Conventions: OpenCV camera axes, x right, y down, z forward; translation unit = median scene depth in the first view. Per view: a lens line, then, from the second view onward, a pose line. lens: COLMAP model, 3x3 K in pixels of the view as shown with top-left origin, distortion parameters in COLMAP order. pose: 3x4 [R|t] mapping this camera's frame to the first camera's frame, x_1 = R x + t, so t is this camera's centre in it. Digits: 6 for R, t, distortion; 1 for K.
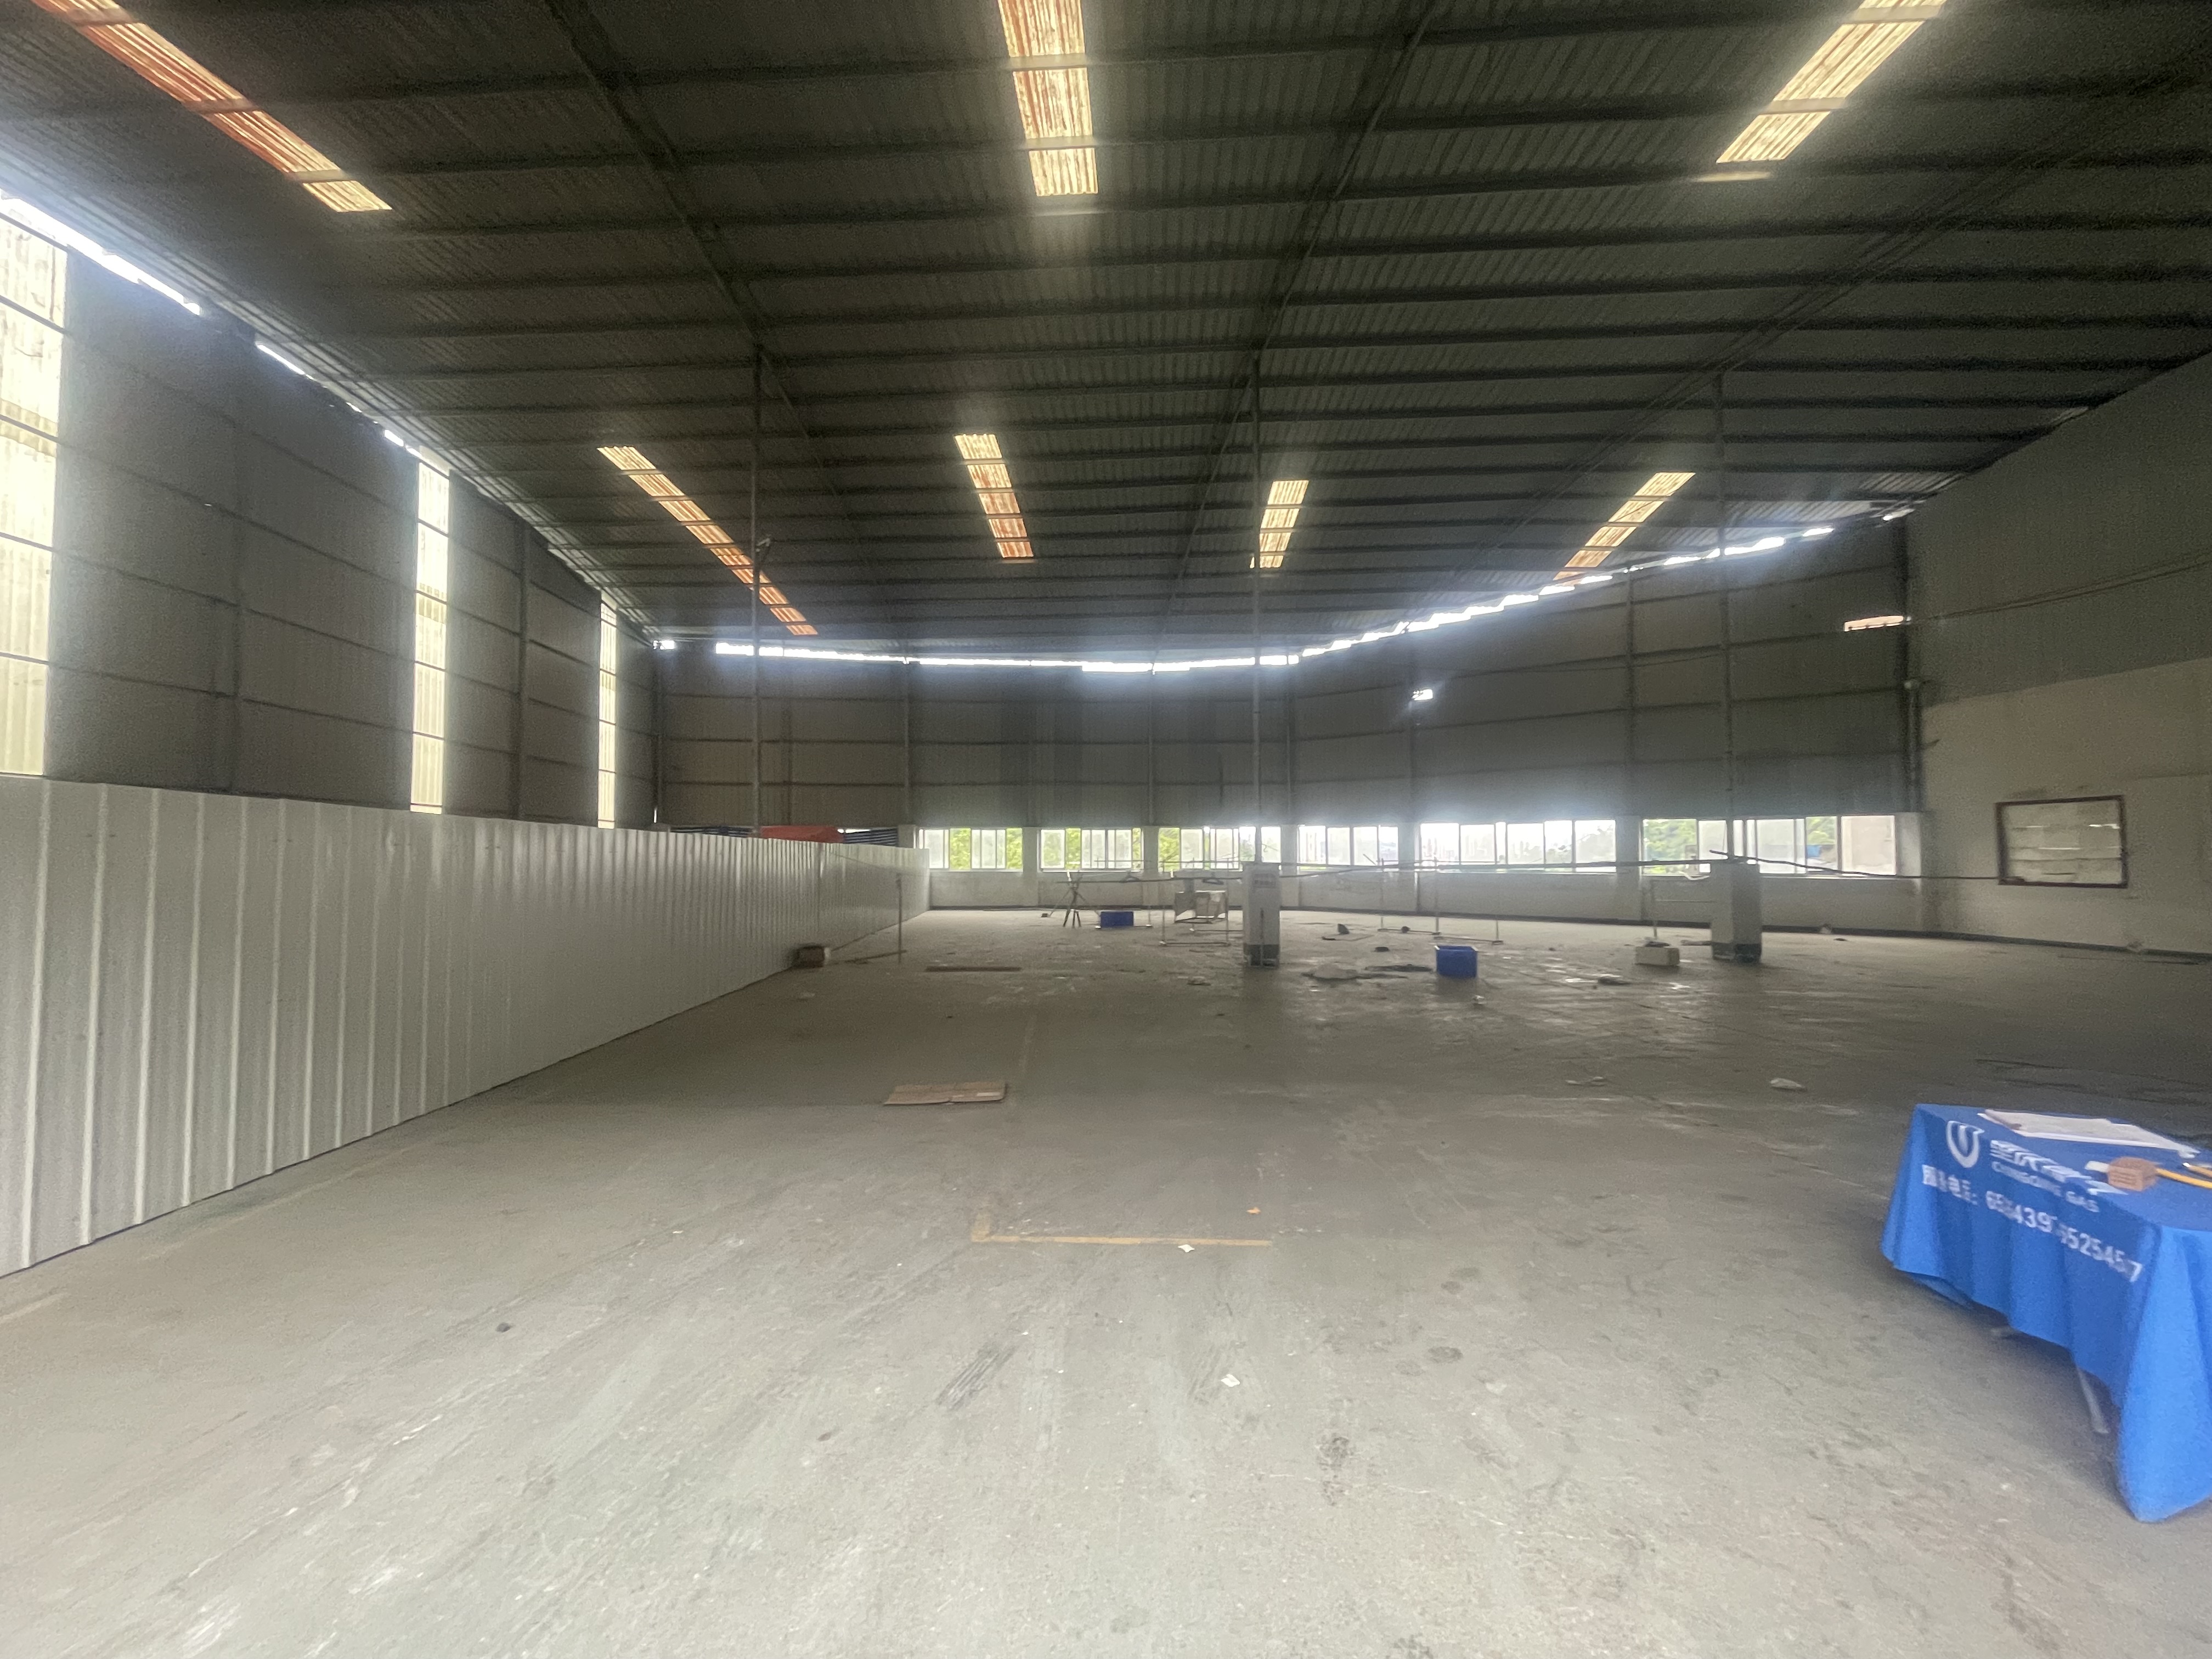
lens RADIAL K [[883.9, 0, 1094.4], [0, 883.9, 828.4], [0, 0, 1]] dist [-0.001202, -0.002658]
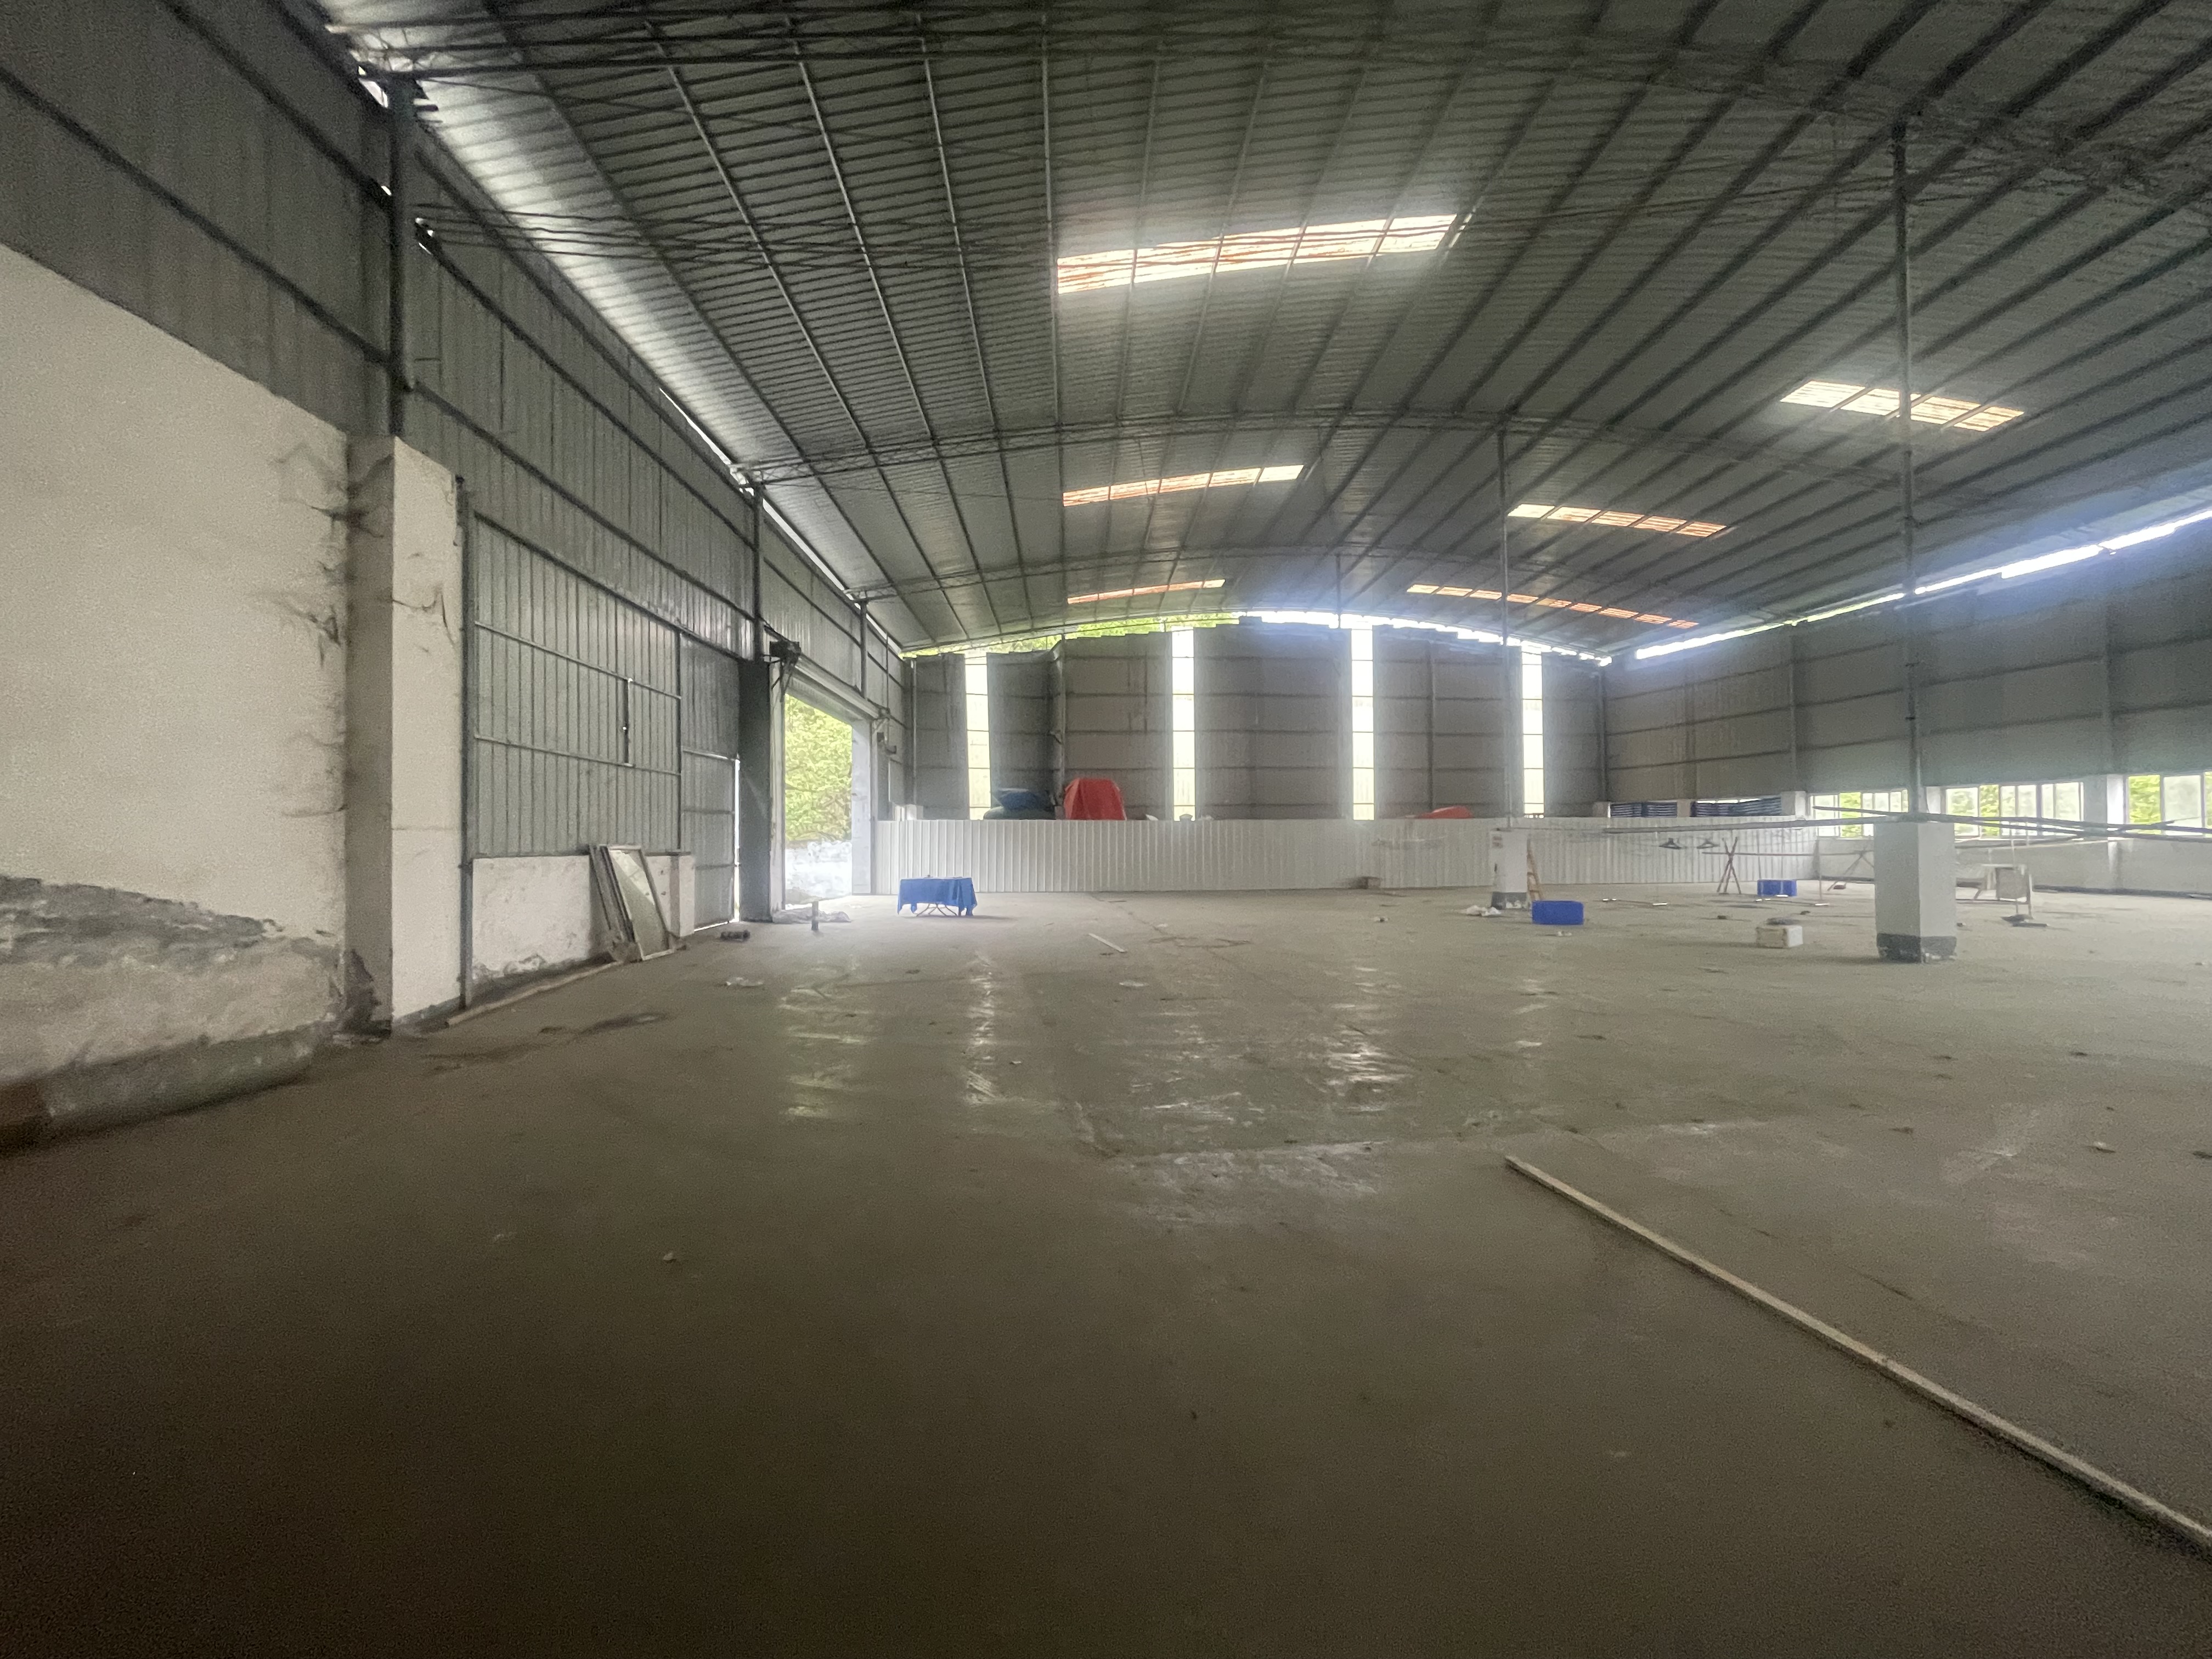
lens RADIAL K [[883.9, 0, 1094.4], [0, 883.9, 828.4], [0, 0, 1]] dist [-0.001202, -0.002658]
pose [[0.118459, -0.012809, -0.992876, 0.698201], [0.042074, 0.999083, -0.007869, 0.011688], [0.992067, -0.040842, 0.118889, 0.118233]]
